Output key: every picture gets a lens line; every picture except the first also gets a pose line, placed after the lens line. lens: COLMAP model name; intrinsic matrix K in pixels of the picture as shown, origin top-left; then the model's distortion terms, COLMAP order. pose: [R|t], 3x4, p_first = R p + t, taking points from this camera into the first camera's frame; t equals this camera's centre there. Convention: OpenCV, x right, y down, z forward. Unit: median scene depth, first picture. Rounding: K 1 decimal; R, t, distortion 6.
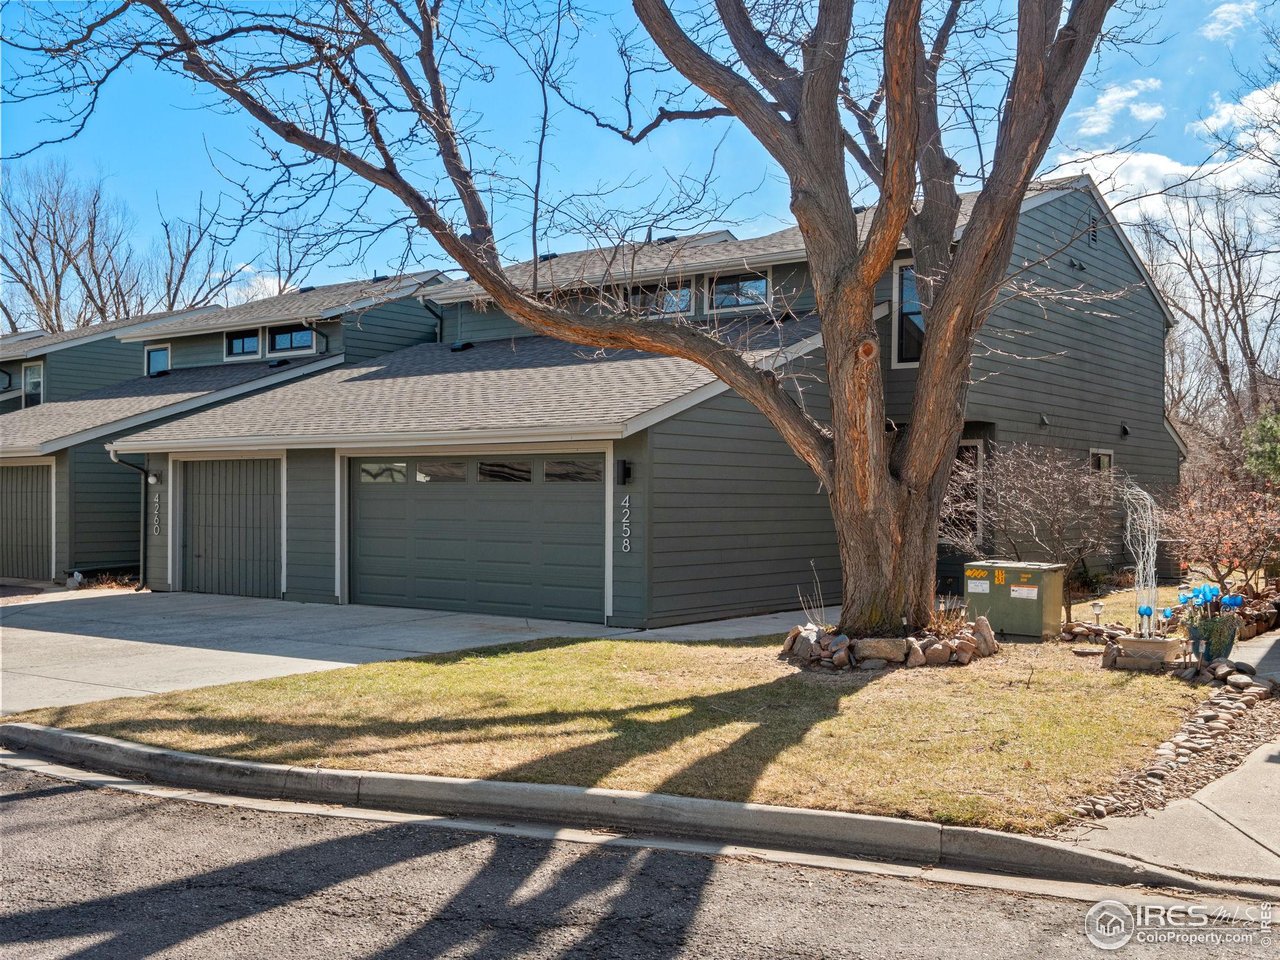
lens RADIAL K [[1306.8, 0, 640.0], [0, 1306.8, 480.0], [0, 0, 1]] dist [0.005714, 0.000946]
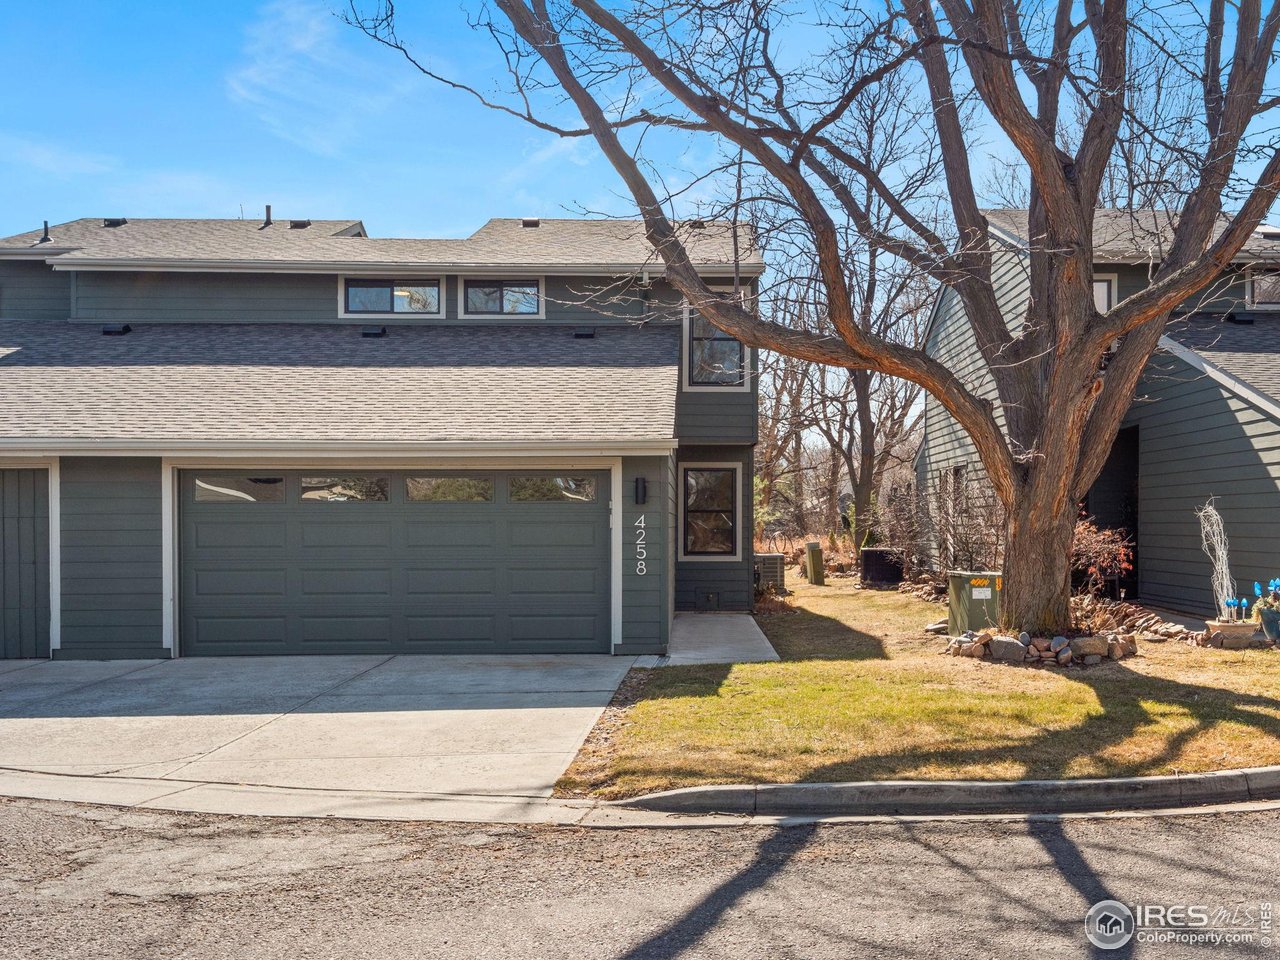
lens RADIAL K [[1421.1, 0, 640.0], [0, 1421.1, 505.3], [0, 0, 1]] dist [0.048924, -0.008151]
pose [[0.768111, 0.001285, 0.640315, -0.624493], [-0.002478, 0.999996, 0.000966, 0.003162], [-0.640311, -0.002329, 0.768112, 0.191843]]
